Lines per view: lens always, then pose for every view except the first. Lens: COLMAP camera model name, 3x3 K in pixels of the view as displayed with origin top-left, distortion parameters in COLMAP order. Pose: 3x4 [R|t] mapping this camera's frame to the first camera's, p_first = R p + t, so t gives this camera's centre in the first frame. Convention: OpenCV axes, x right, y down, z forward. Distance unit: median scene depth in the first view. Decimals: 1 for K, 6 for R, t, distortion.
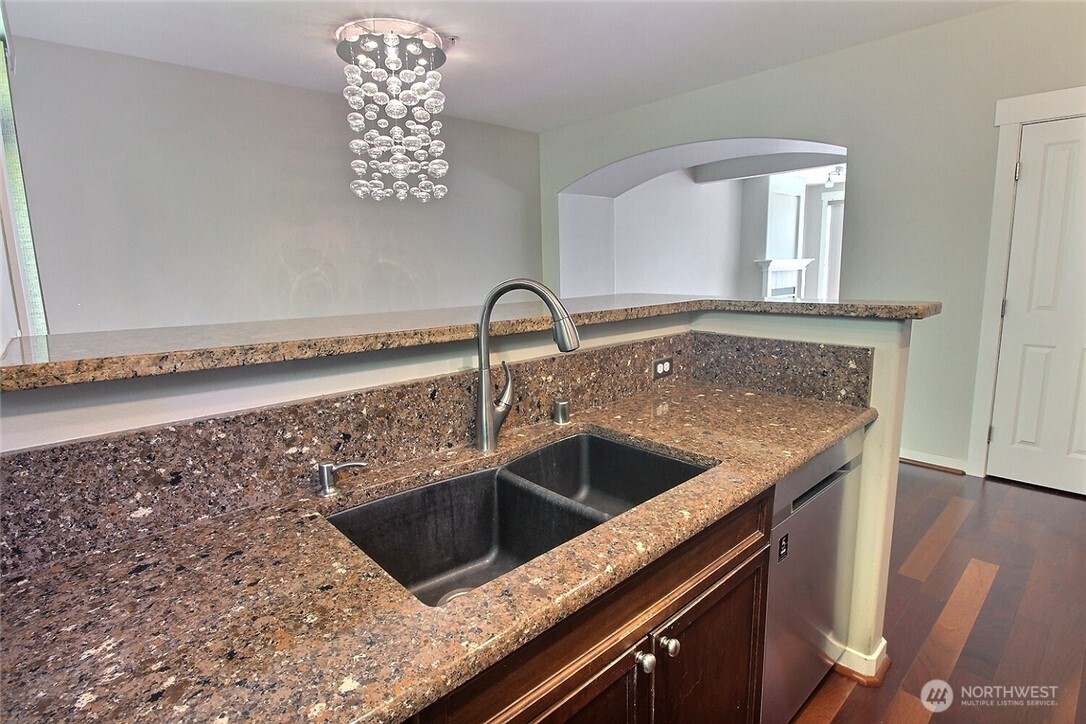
lens RADIAL K [[535.9, 0, 542.5], [0, 535.9, 355.7], [0, 0, 1]] dist [-0.012079, -0.009074]
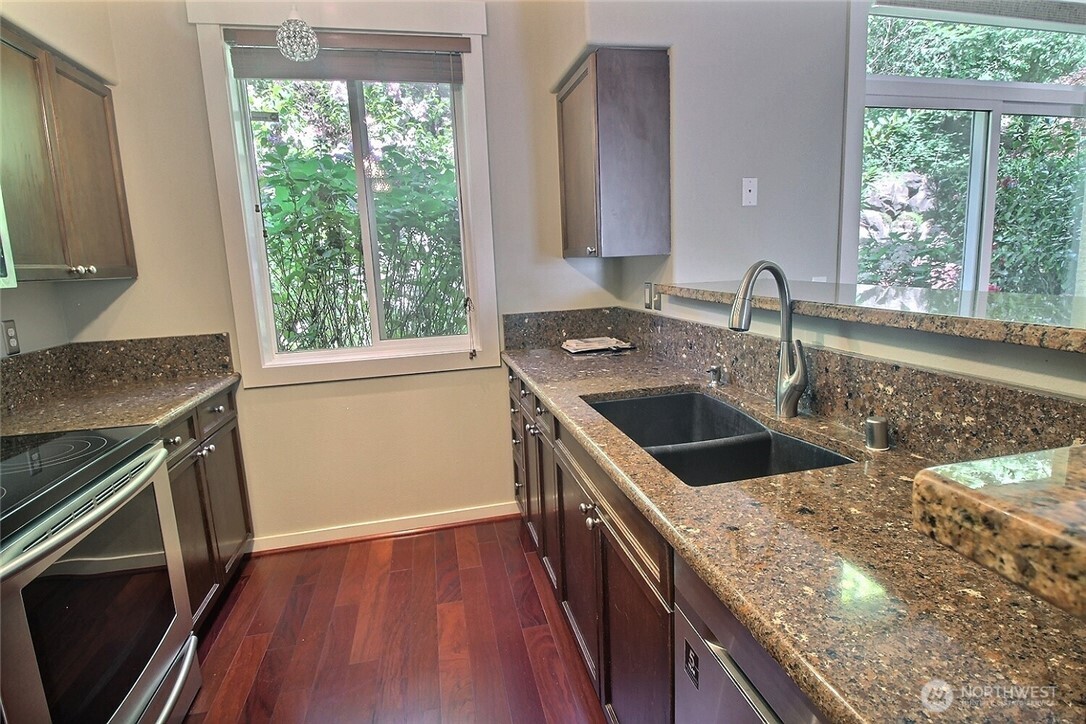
lens RADIAL K [[535.9, 0, 544.0], [0, 535.9, 356.1], [0, 0, 1]] dist [-0.012079, -0.009074]
pose [[-0.489588, 0.195904, -0.849662, 1.174086], [-0.092446, 0.957280, 0.273986, -0.220245], [0.867039, 0.212688, -0.450563, 1.175185]]
